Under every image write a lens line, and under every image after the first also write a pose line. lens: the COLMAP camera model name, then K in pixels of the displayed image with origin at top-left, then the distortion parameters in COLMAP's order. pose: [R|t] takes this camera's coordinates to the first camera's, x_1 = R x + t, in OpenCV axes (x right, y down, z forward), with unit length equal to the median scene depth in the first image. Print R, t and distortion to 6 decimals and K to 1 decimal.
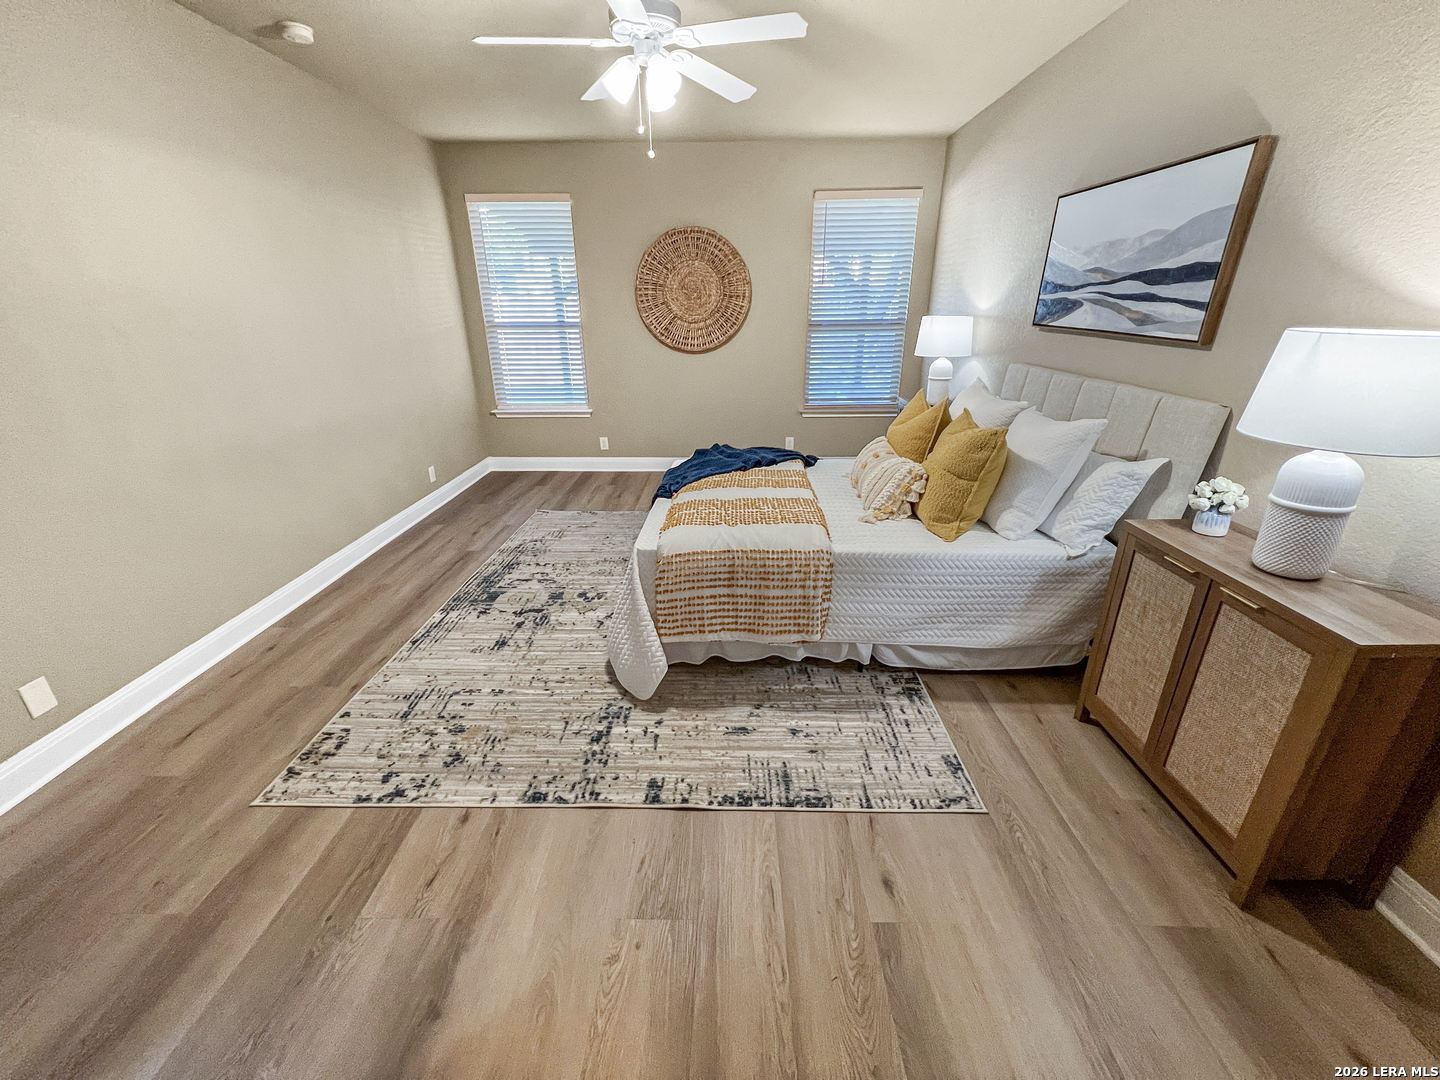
lens RADIAL K [[574.9, 0, 719.3], [0, 574.9, 540.0], [0, 0, 1]] dist [-0.002083, 0.000519]
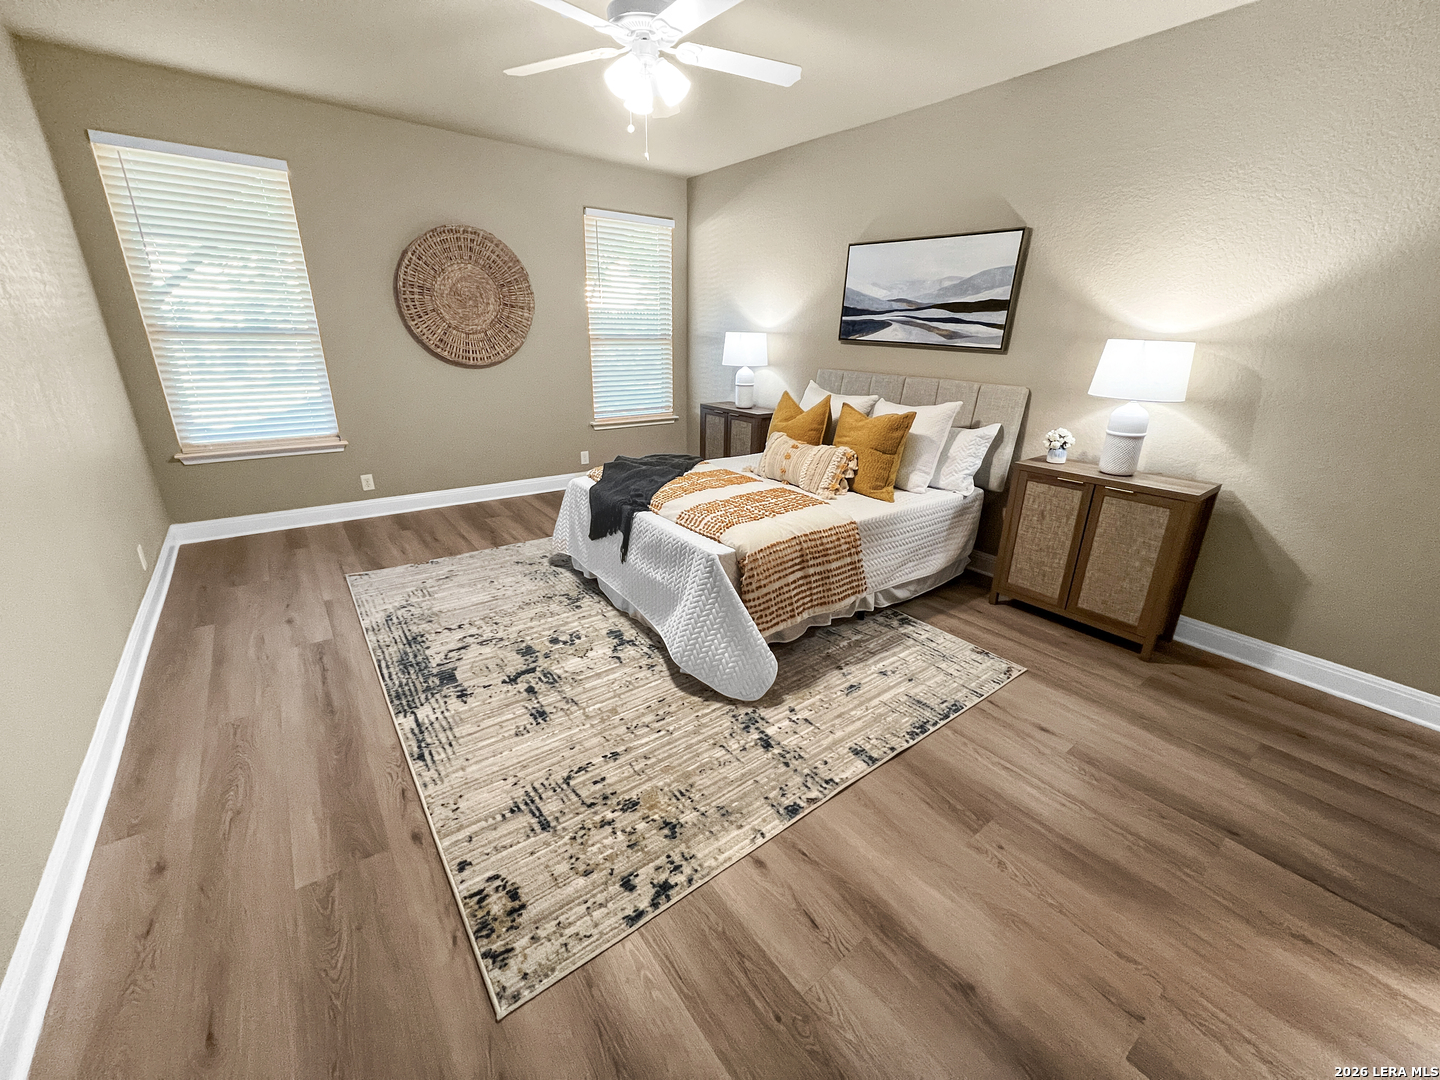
lens RADIAL K [[574.9, 0, 719.3], [0, 574.9, 540.0], [0, 0, 1]] dist [-0.002083, 0.000519]
pose [[0.782255, -0.189750, 0.593356, -0.730093], [0.208503, 0.977297, 0.037649, -0.046237], [-0.587029, 0.094266, 0.804059, 0.206255]]
